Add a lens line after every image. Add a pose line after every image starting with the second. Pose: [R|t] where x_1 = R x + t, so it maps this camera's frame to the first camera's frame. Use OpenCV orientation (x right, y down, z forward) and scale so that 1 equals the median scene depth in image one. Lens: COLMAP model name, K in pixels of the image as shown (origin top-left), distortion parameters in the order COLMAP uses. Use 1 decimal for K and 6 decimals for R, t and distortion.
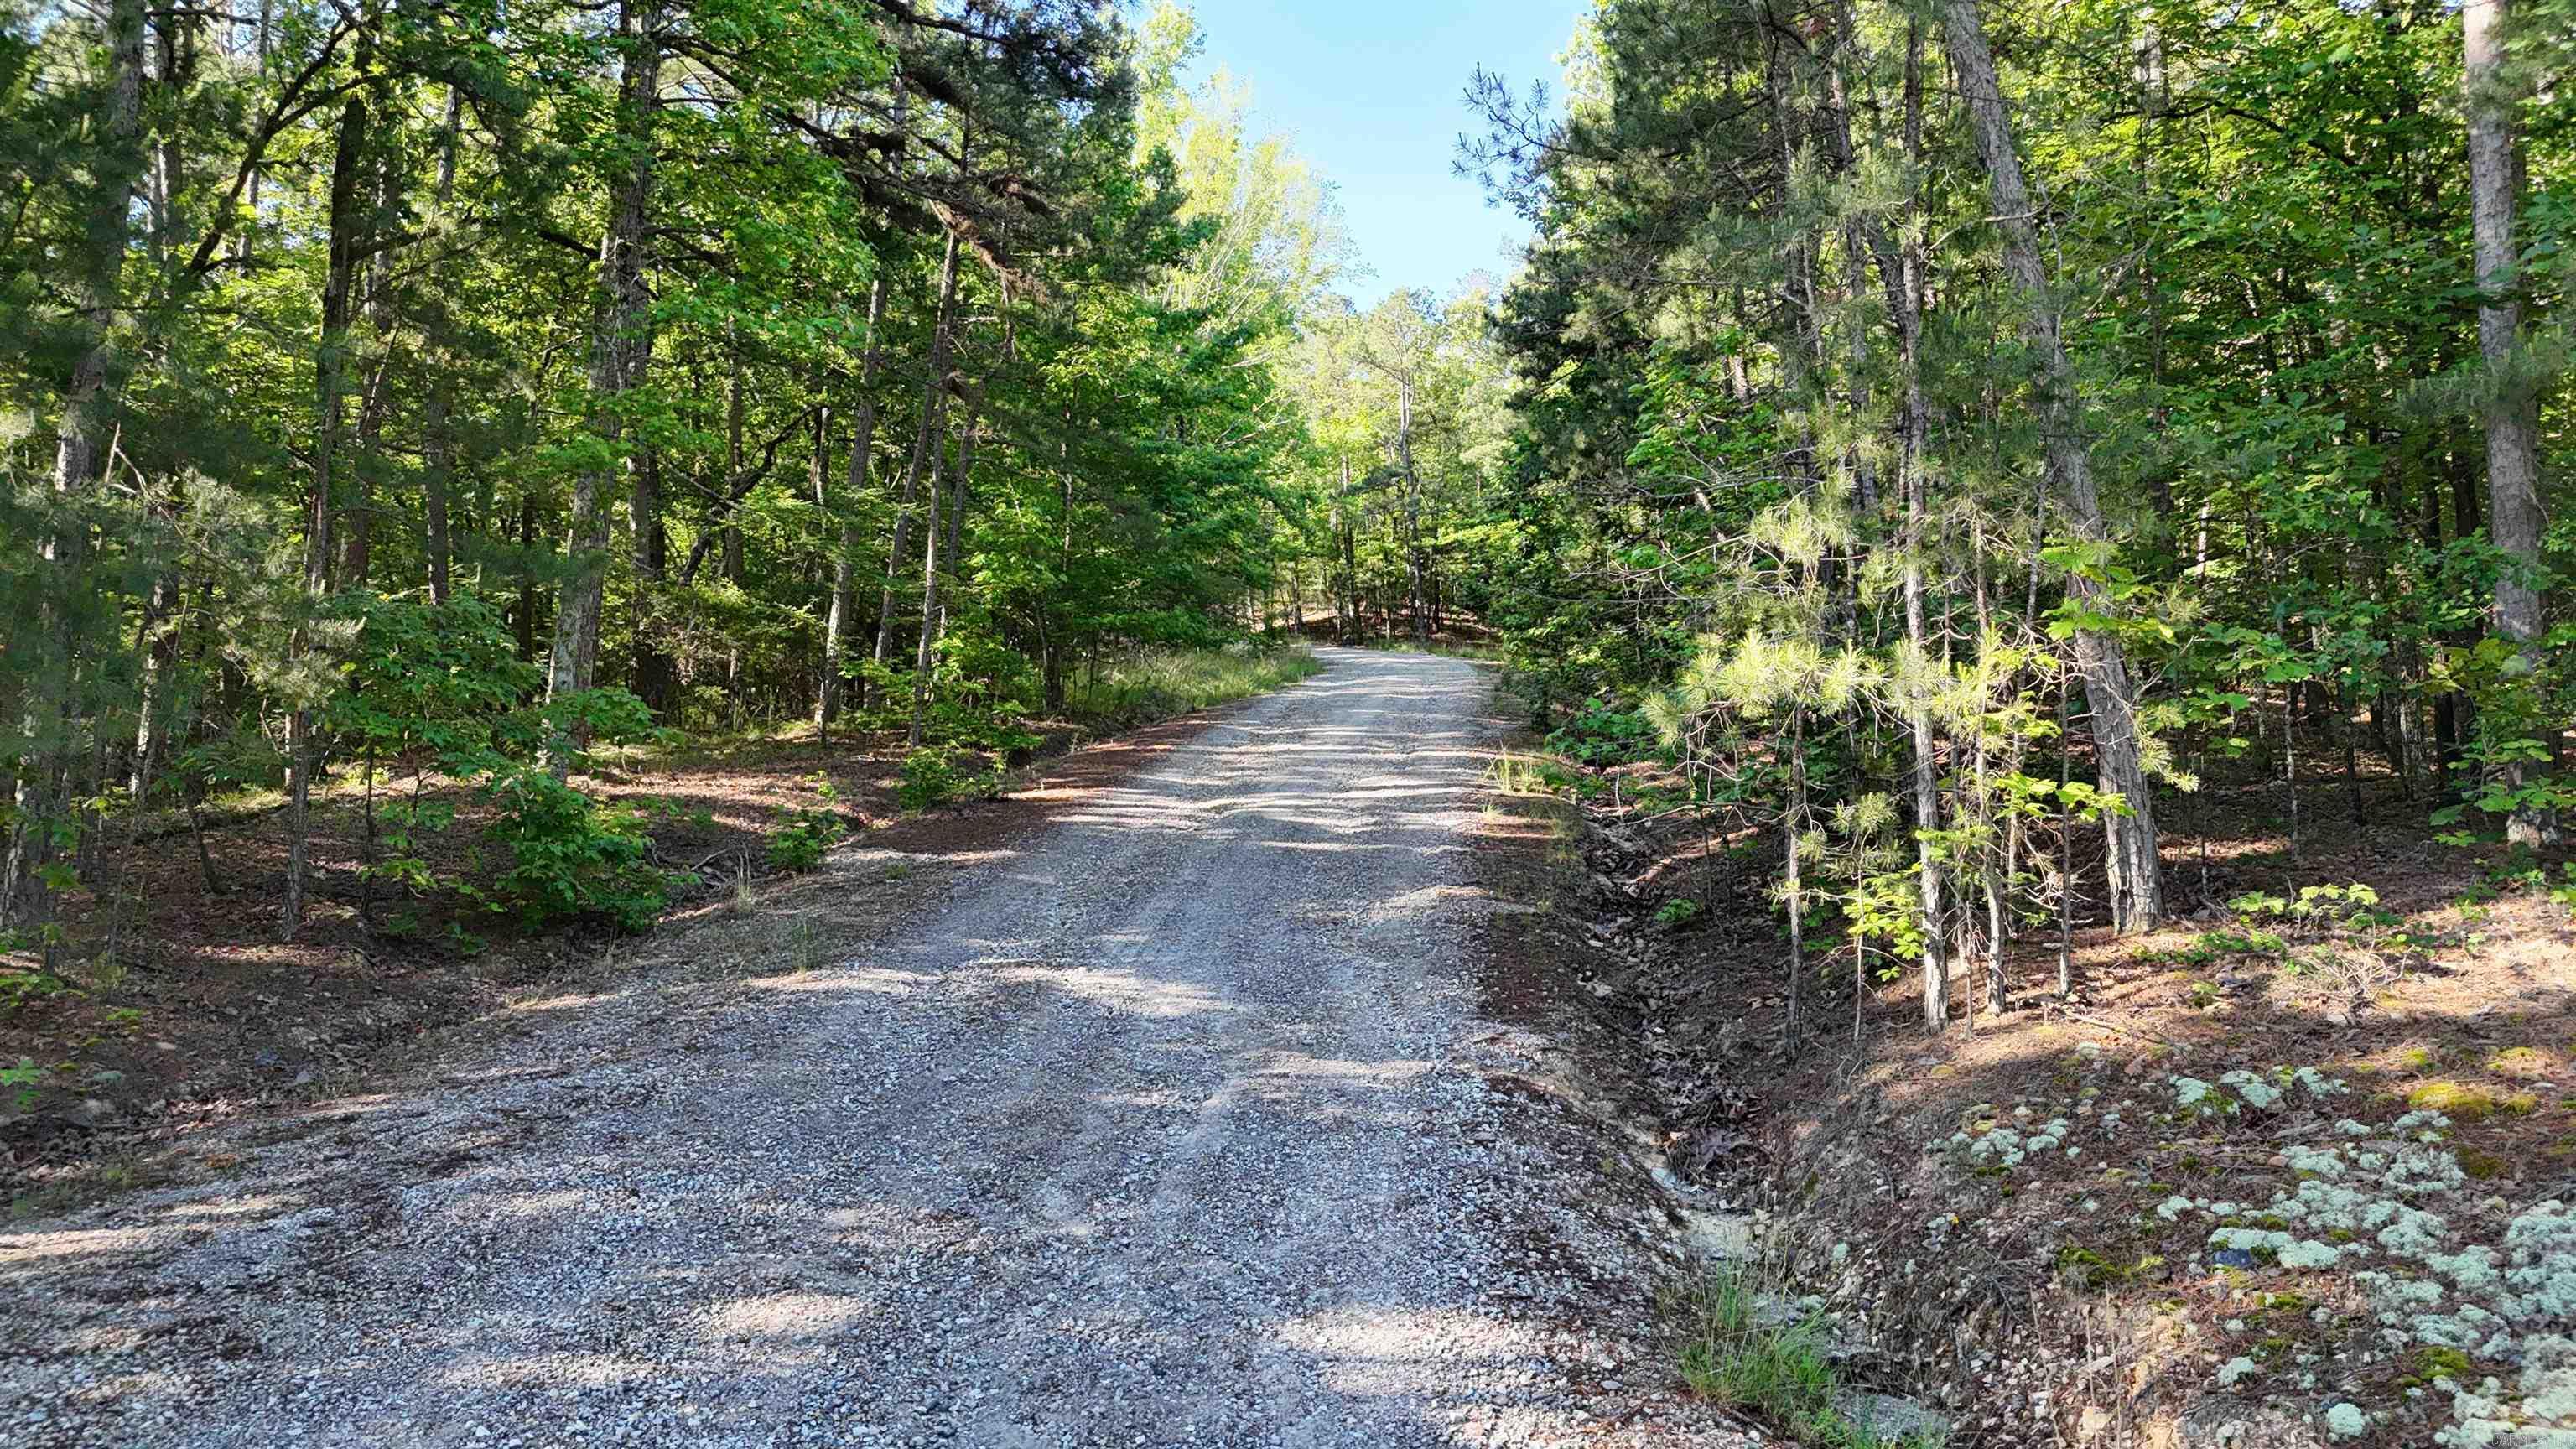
lens RADIAL K [[1877.2, 0, 1288.0], [0, 1877.2, 724.5], [0, 0, 1]] dist [0.092192, -0.091170]
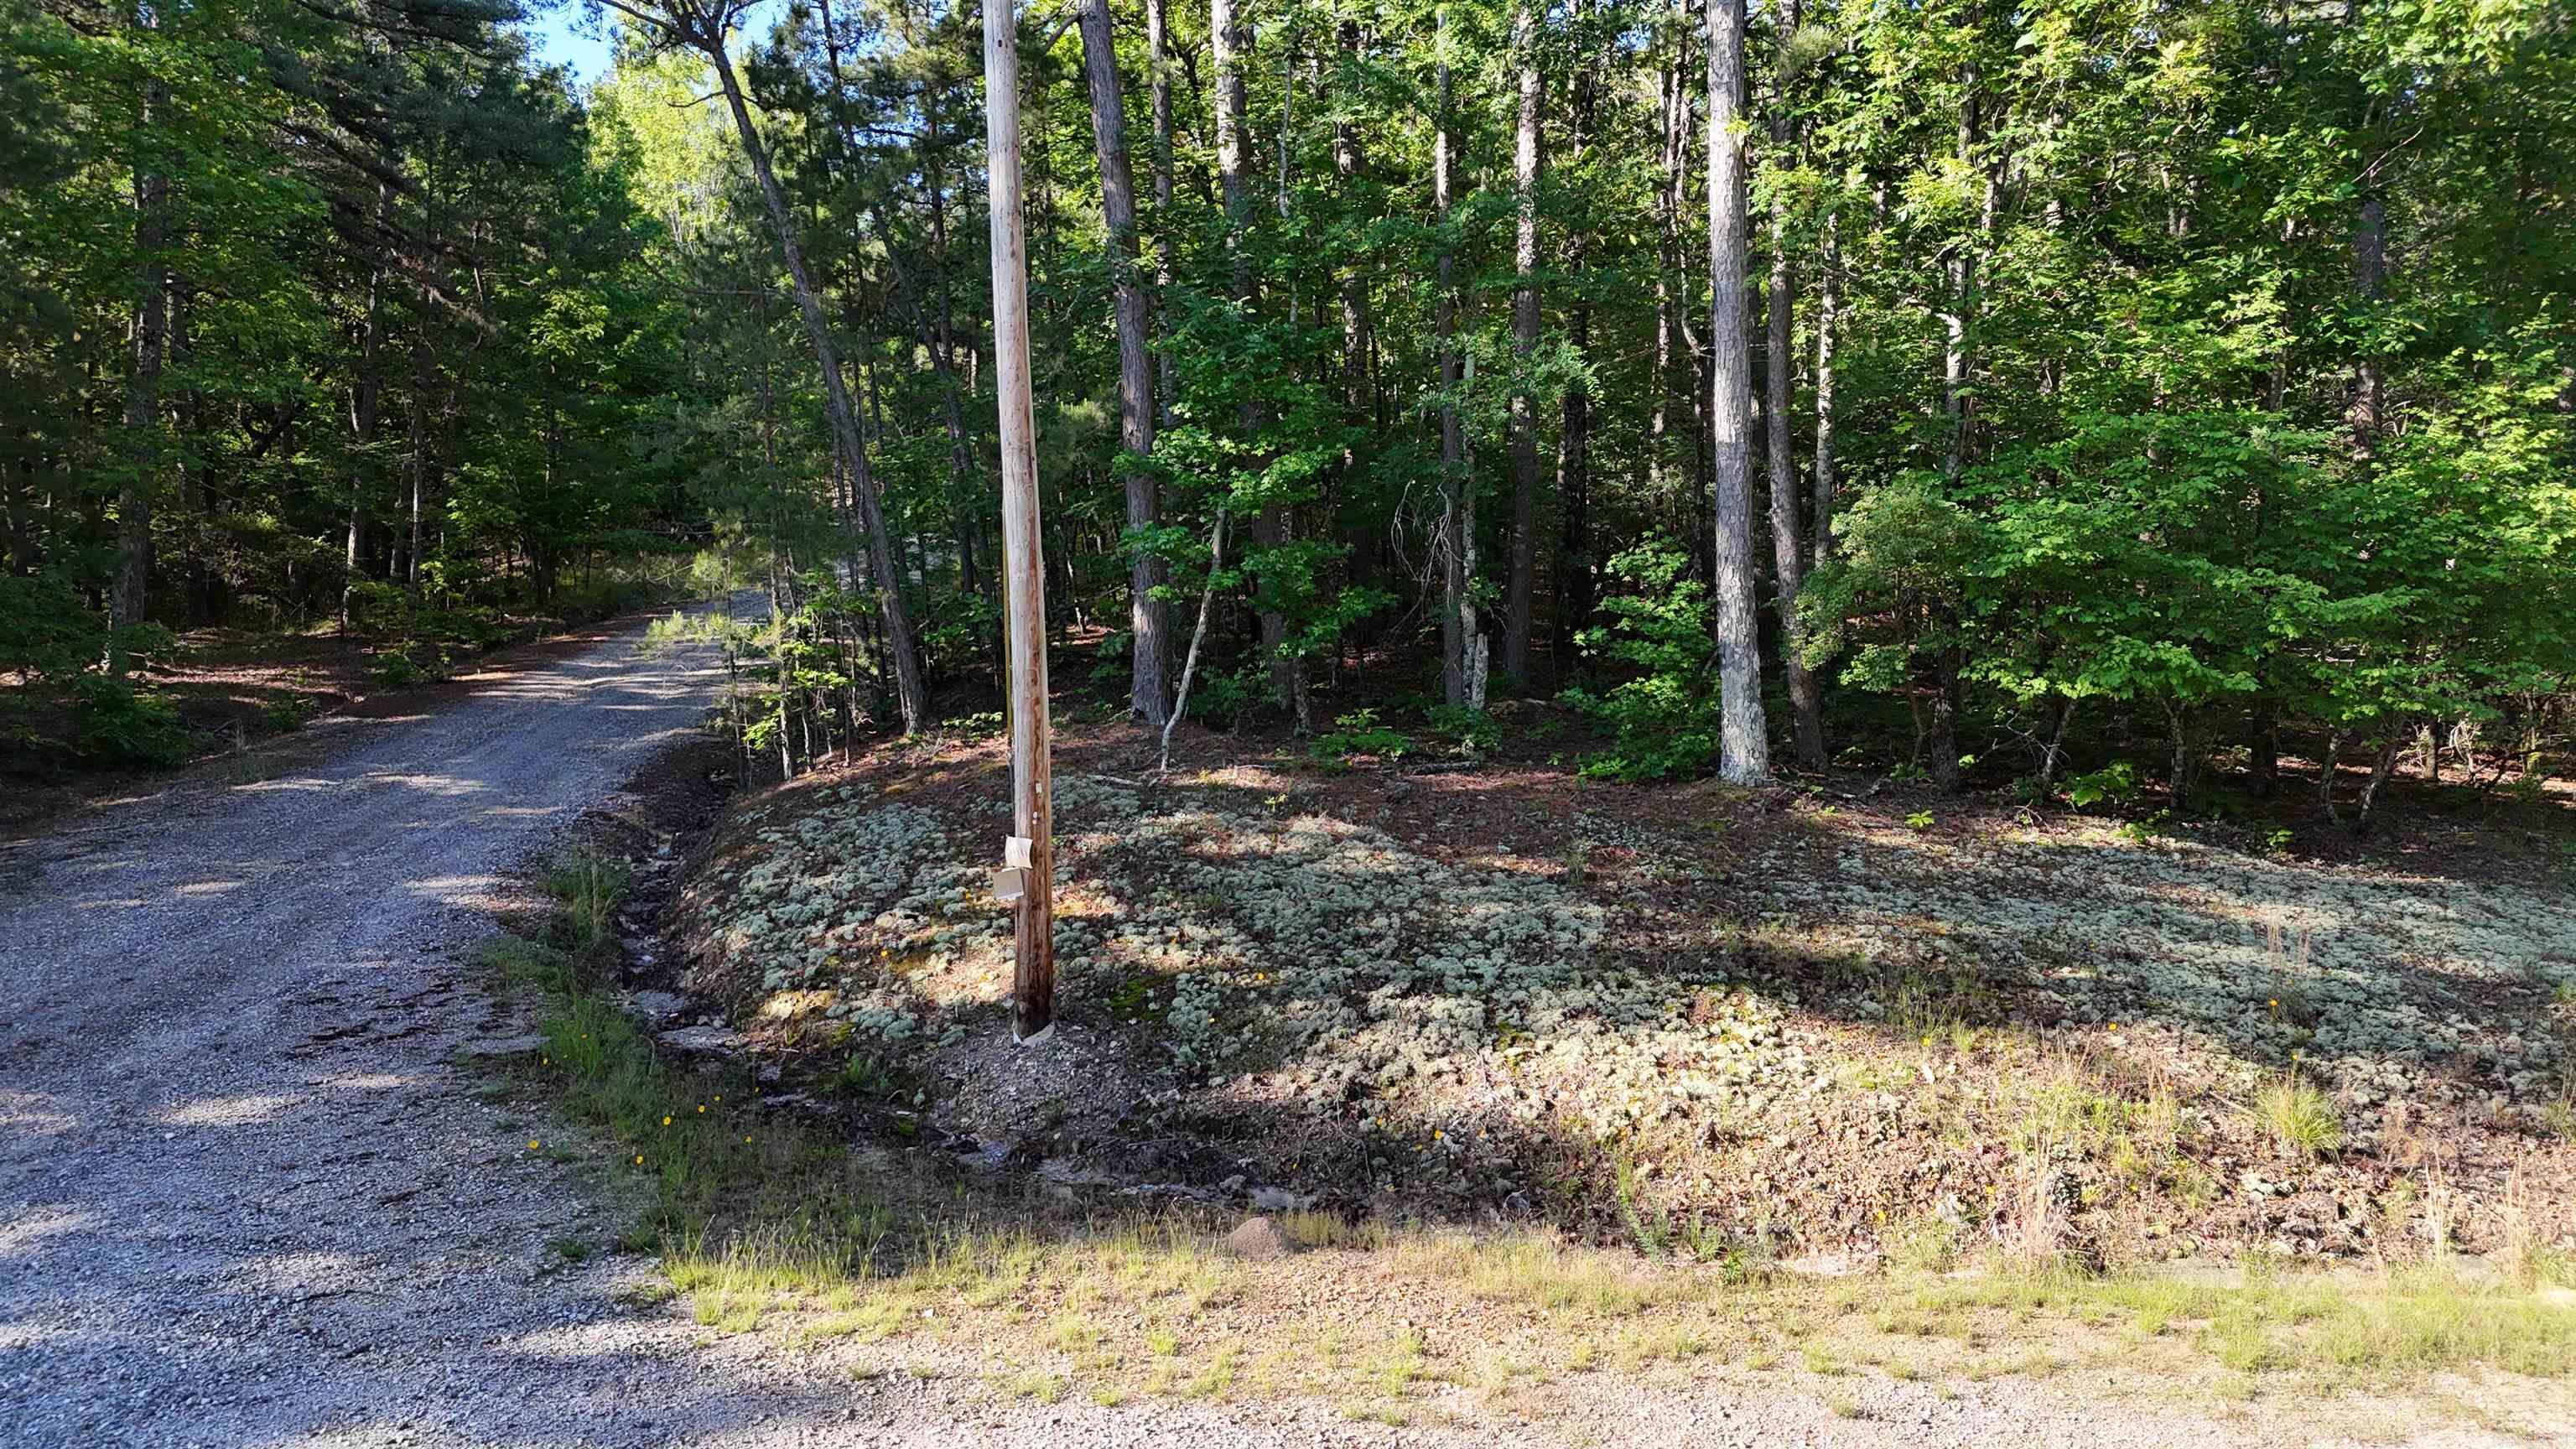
lens RADIAL K [[1911.9, 0, 1288.0], [0, 1911.9, 724.5], [0, 0, 1]] dist [0.067066, -0.046053]
pose [[0.986651, -0.026184, 0.160727, 0.259898], [0.013869, 0.996914, 0.077265, -0.035354], [-0.162254, -0.074004, 0.983970, -0.623838]]
